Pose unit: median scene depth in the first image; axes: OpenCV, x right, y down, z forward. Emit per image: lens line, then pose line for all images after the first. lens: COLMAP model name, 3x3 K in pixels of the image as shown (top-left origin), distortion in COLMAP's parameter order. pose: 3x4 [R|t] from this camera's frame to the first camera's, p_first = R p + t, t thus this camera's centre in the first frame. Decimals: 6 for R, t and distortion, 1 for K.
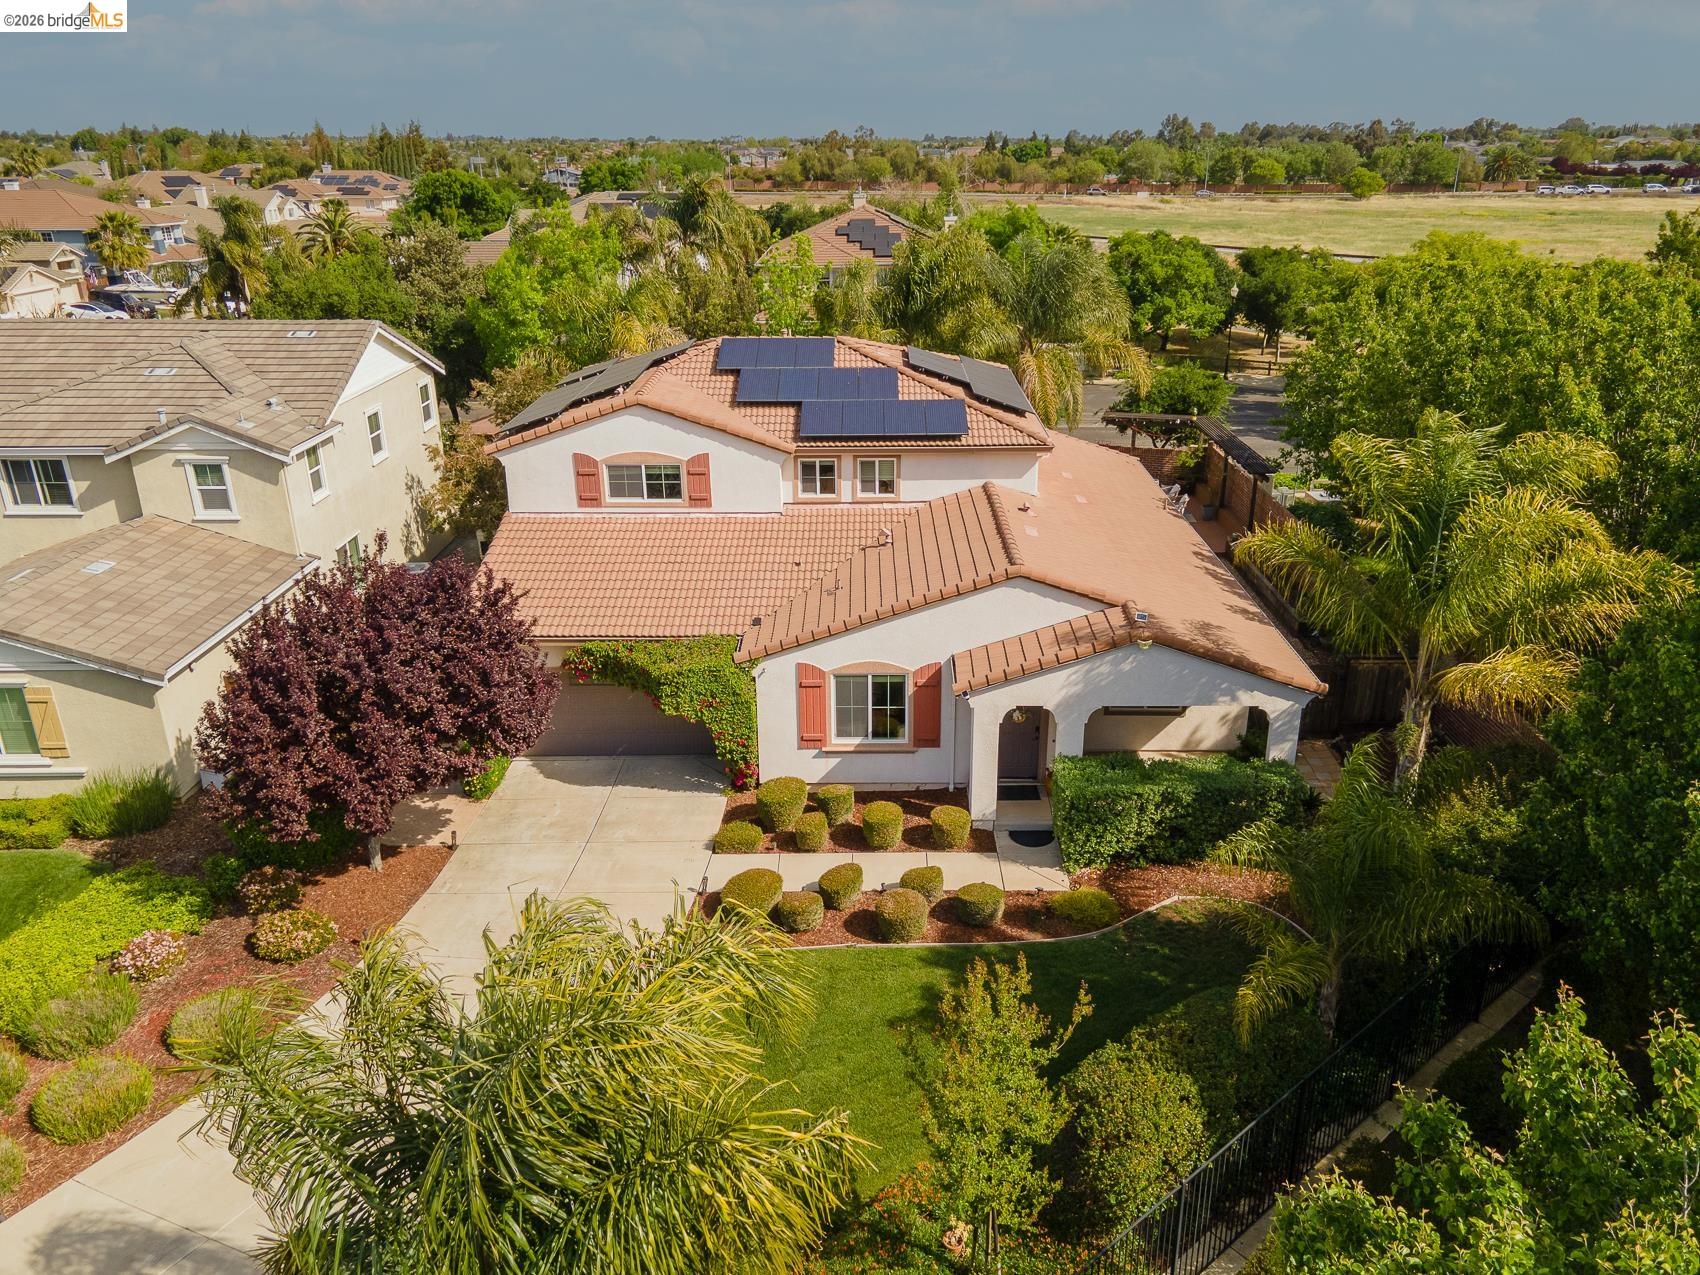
lens RADIAL K [[1242.3, 0, 850.6], [0, 1242.3, 638.6], [0, 0, 1]] dist [0.045233, 0.002704]
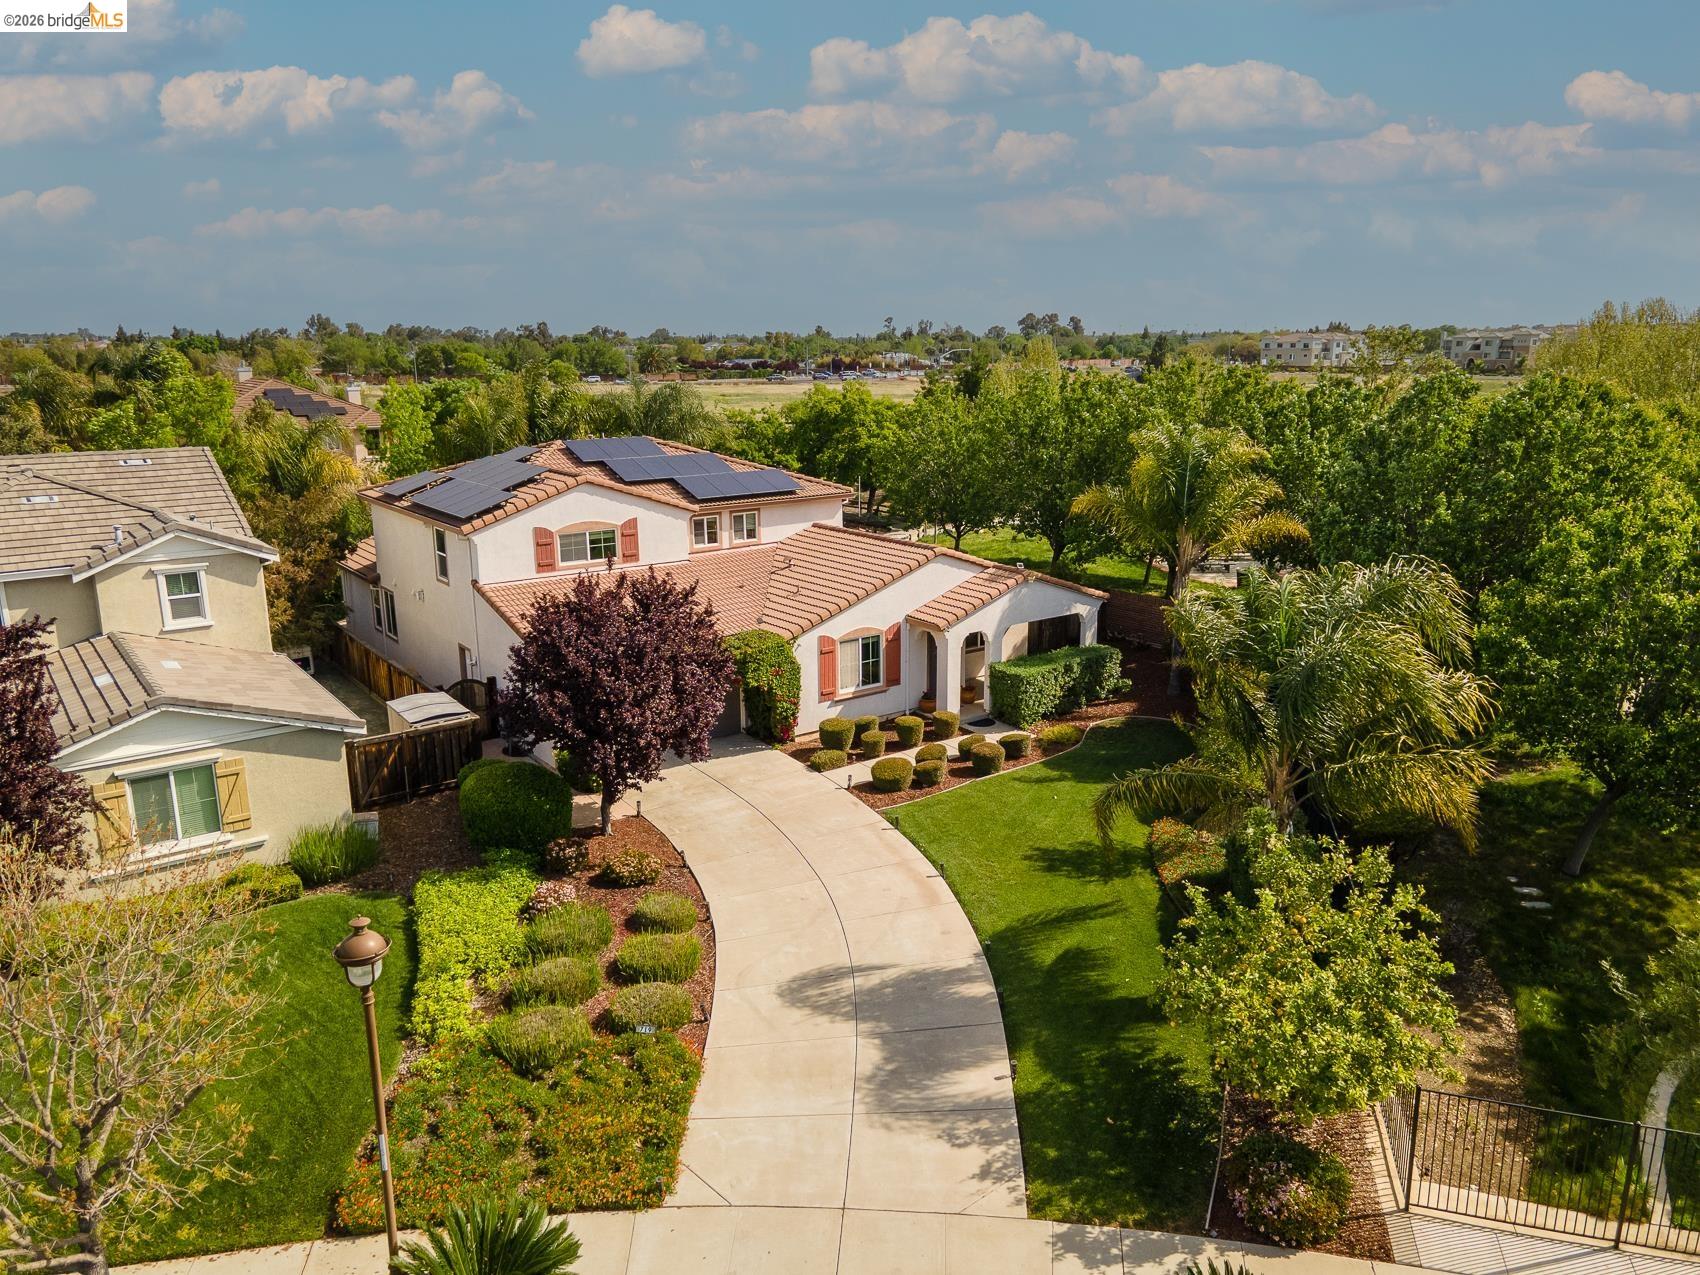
lens RADIAL K [[1242.3, 0, 851.3], [0, 1242.3, 636.9], [0, 0, 1]] dist [0.045233, 0.002704]
pose [[0.801737, -0.139935, 0.581064, -0.683251], [0.223145, 0.971987, -0.073810, 0.109008], [-0.554458, 0.188838, 0.810504, -0.119428]]
